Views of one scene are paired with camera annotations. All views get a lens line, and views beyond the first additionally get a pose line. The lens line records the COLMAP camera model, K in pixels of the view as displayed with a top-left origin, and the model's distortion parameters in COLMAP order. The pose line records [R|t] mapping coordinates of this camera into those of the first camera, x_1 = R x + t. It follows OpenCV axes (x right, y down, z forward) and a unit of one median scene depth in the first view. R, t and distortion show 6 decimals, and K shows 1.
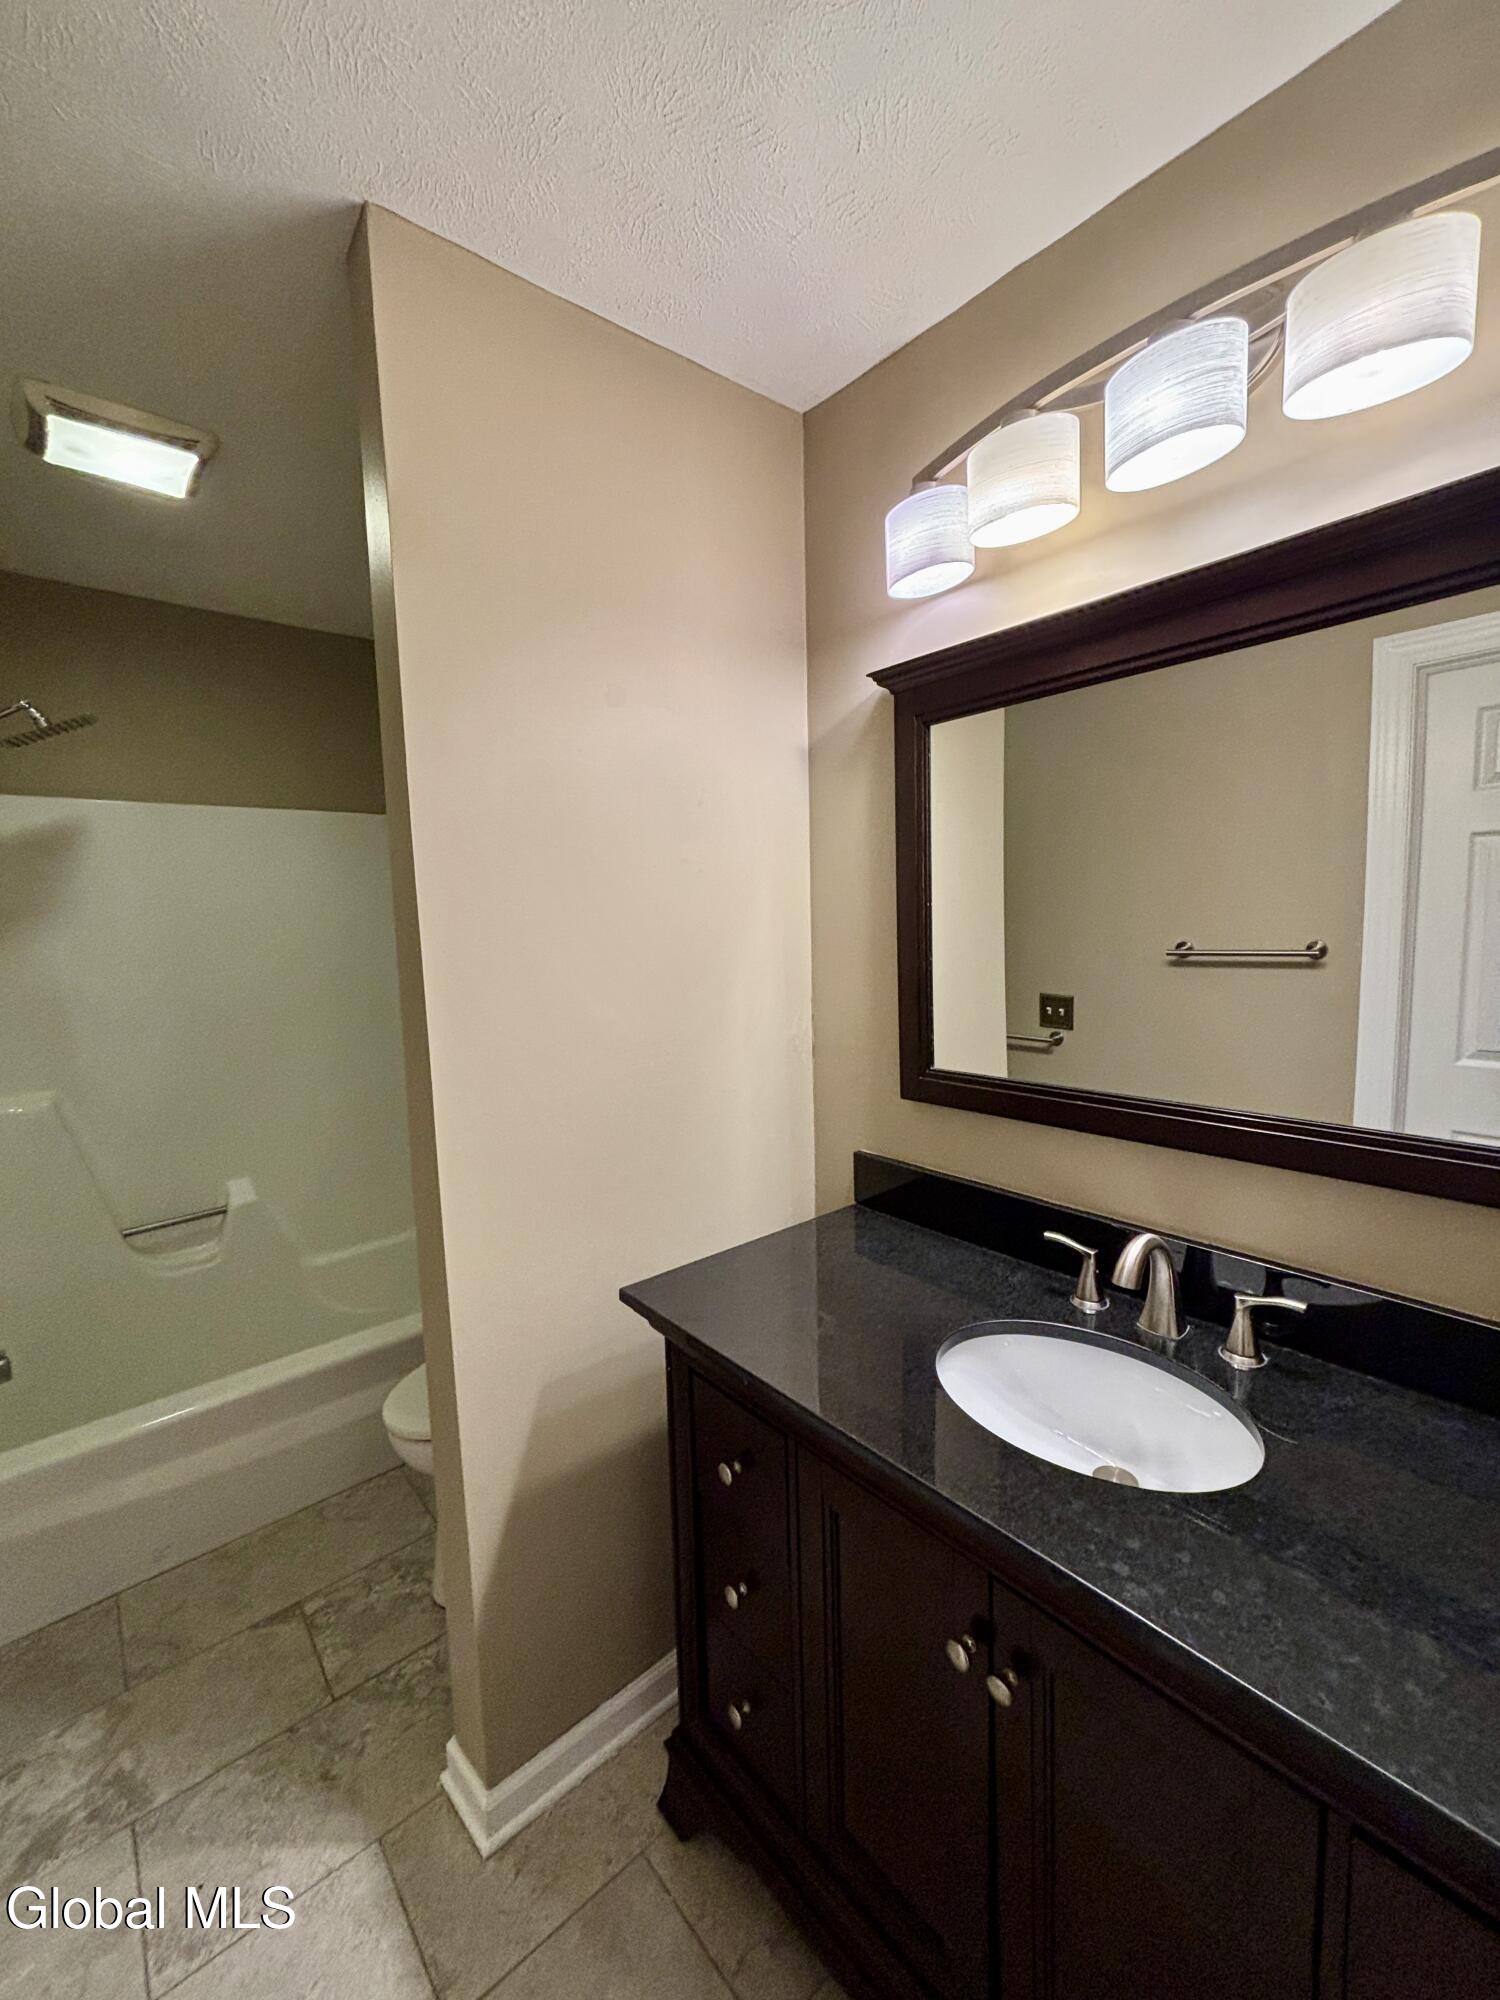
lens RADIAL K [[797.8, 0, 750.0], [0, 797.8, 1000.0], [0, 0, 1]] dist [0.000206, 0.000022]
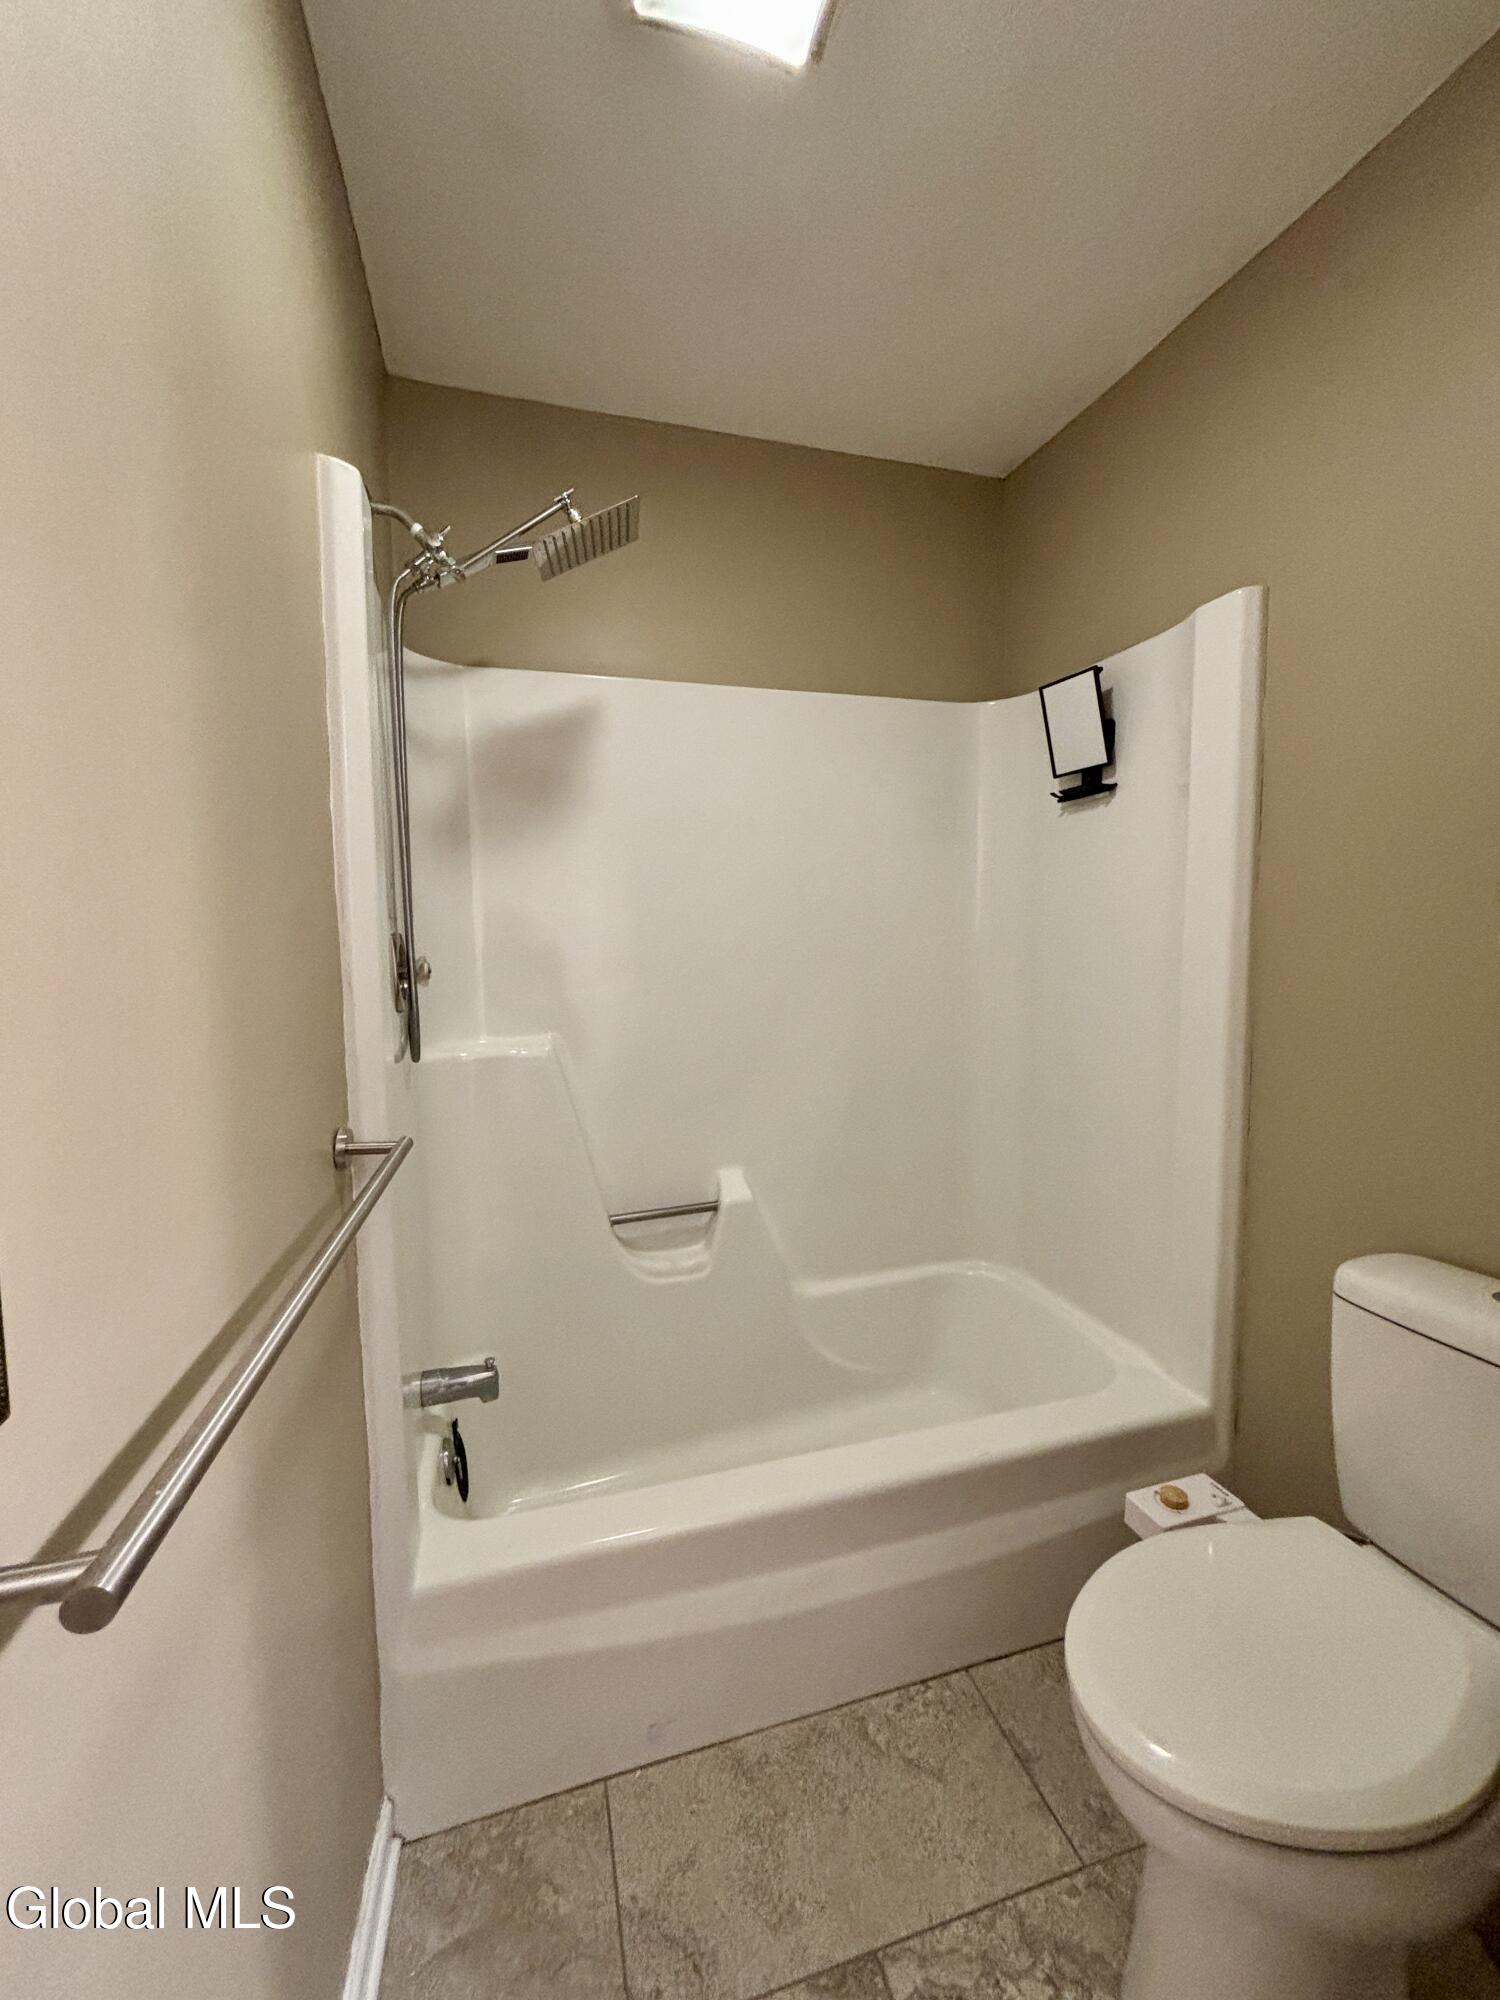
lens RADIAL K [[797.8, 0, 750.0], [0, 797.8, 1000.0], [0, 0, 1]] dist [0.000206, 0.000022]
pose [[0.905204, 0.048962, -0.422148, -0.324321], [-0.056994, 0.998354, -0.006419, 0.068863], [0.421139, 0.029870, 0.906504, 0.319270]]
